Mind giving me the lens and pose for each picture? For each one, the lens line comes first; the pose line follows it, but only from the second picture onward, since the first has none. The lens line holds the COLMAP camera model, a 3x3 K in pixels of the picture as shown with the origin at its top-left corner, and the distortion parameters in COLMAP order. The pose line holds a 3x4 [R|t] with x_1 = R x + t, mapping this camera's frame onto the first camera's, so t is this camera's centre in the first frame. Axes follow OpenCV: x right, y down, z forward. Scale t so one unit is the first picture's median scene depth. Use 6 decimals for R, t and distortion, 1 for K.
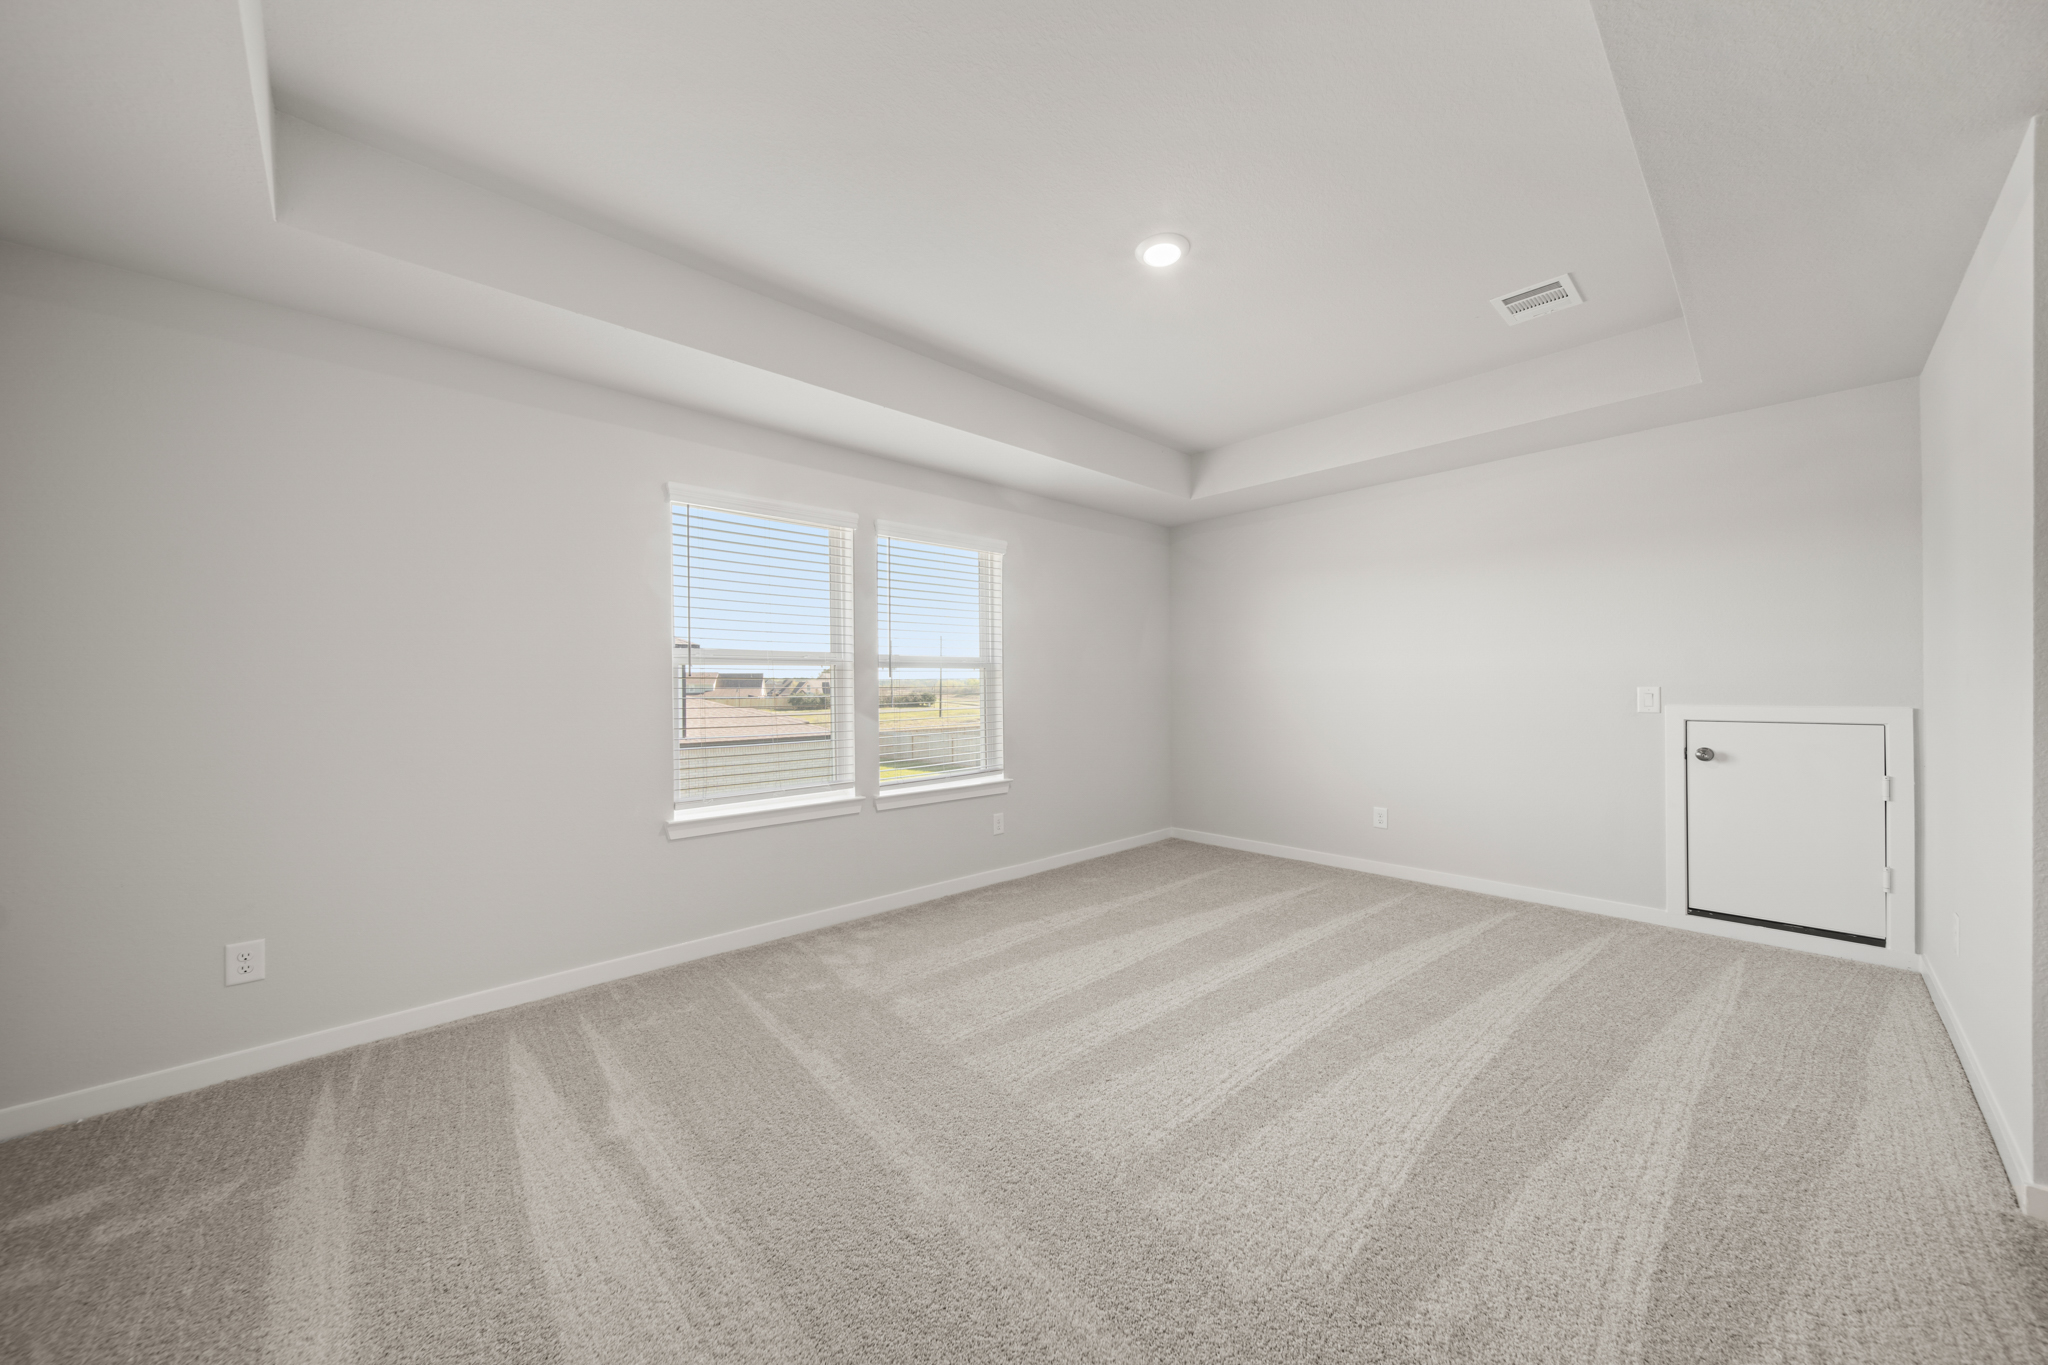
lens RADIAL K [[717.2, 0, 1024.0], [0, 717.2, 682.5], [0, 0, 1]] dist [0.000781, -0.000172]
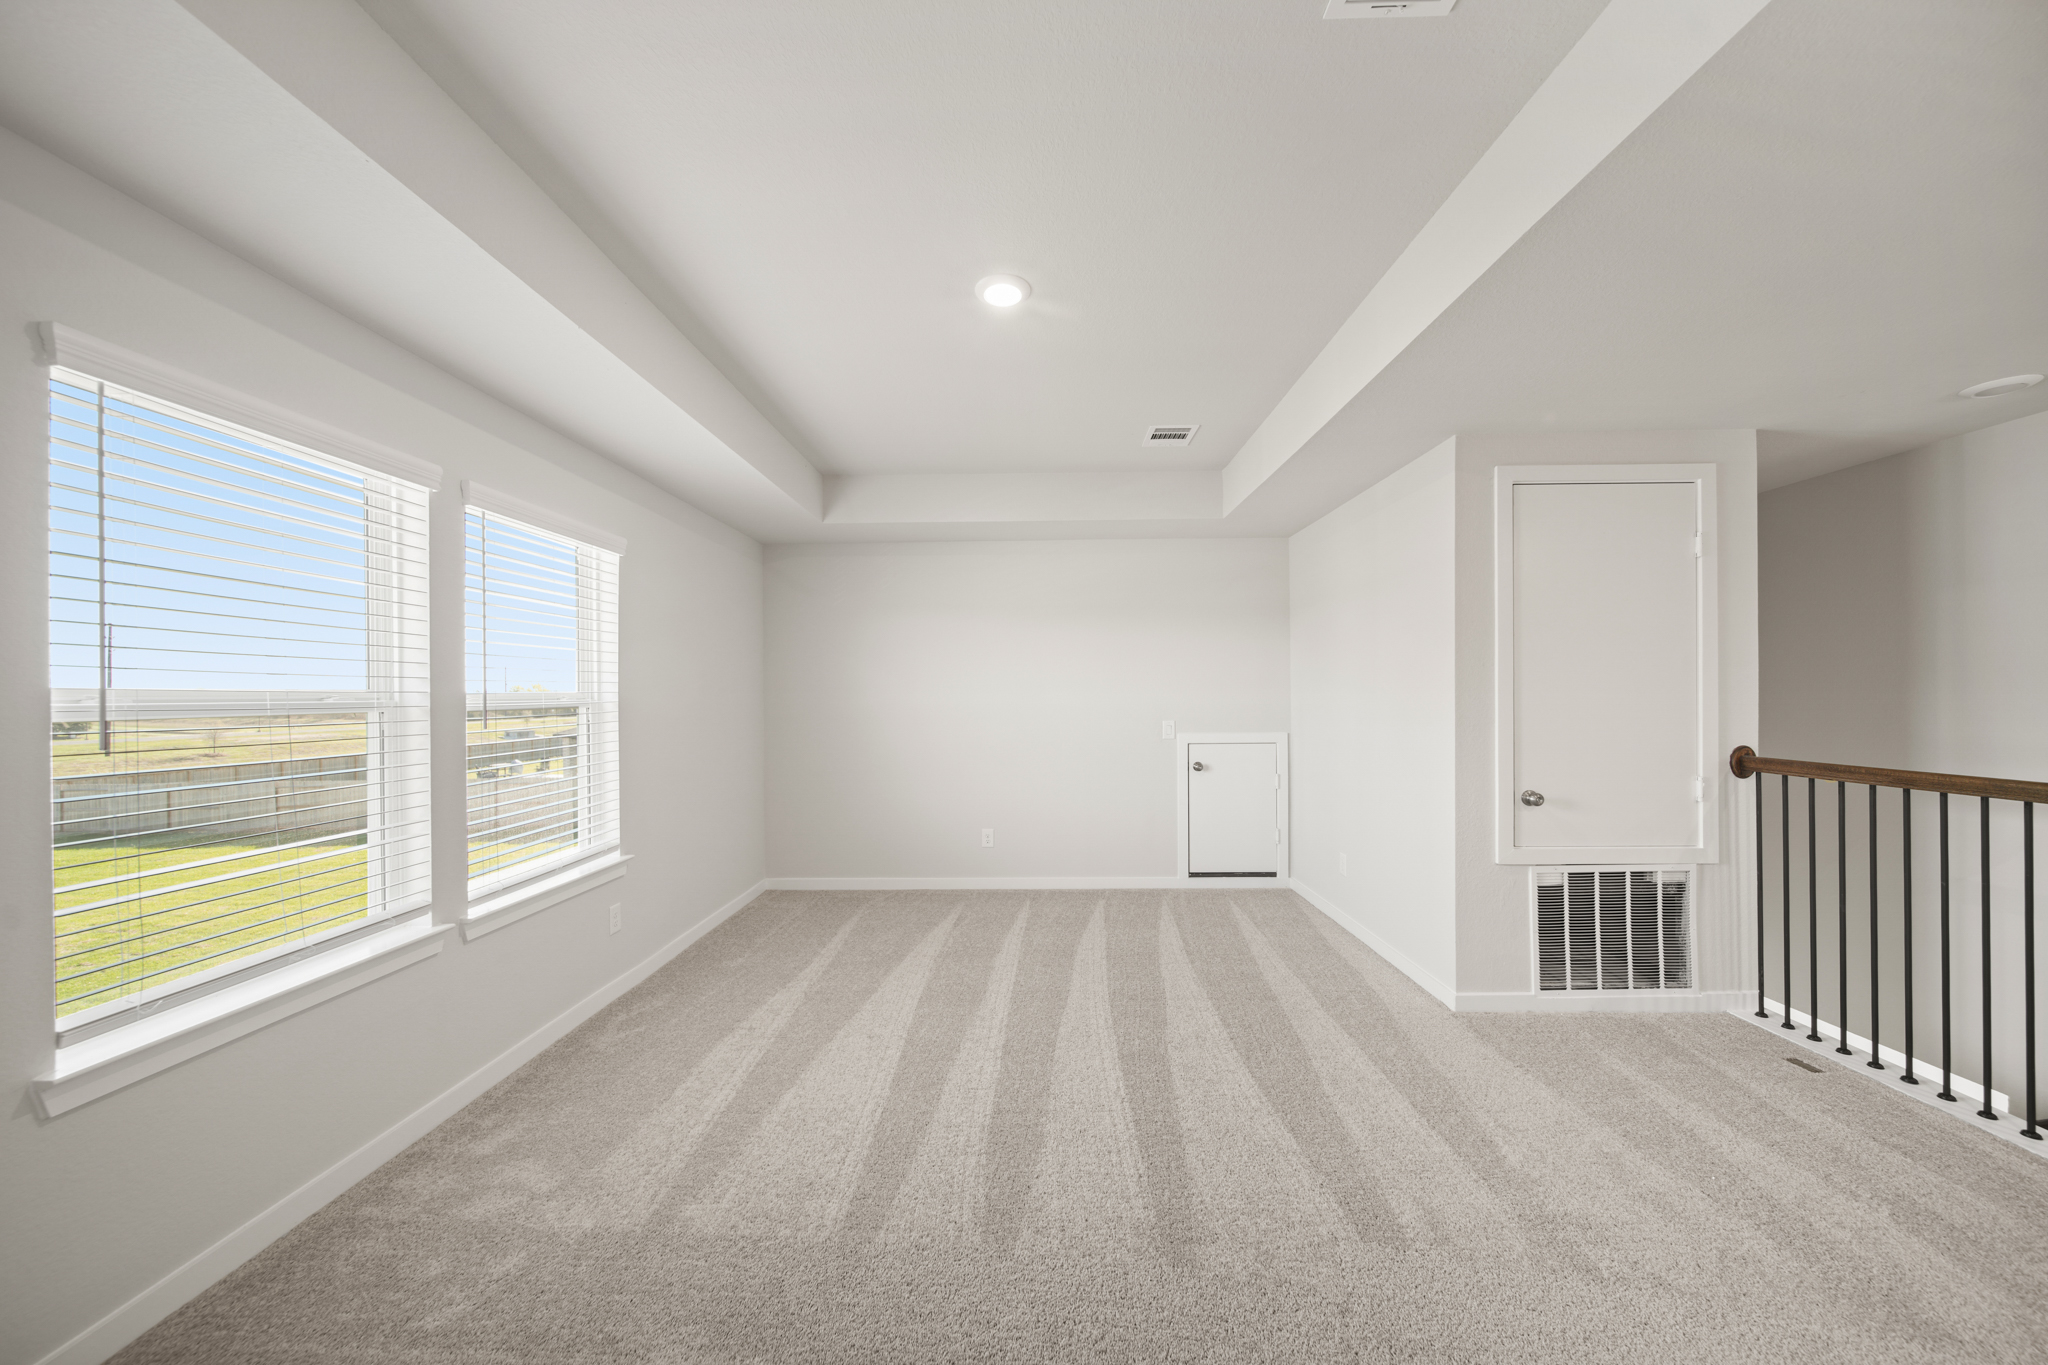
lens RADIAL K [[721.3, 0, 1026.8], [0, 721.3, 693.5], [0, 0, 1]] dist [-0.007119, -0.000267]
pose [[0.692400, 0.003887, 0.721503, -0.355390], [-0.001616, 0.999991, -0.003836, -0.042603], [-0.721512, 0.001491, 0.692401, 0.228590]]
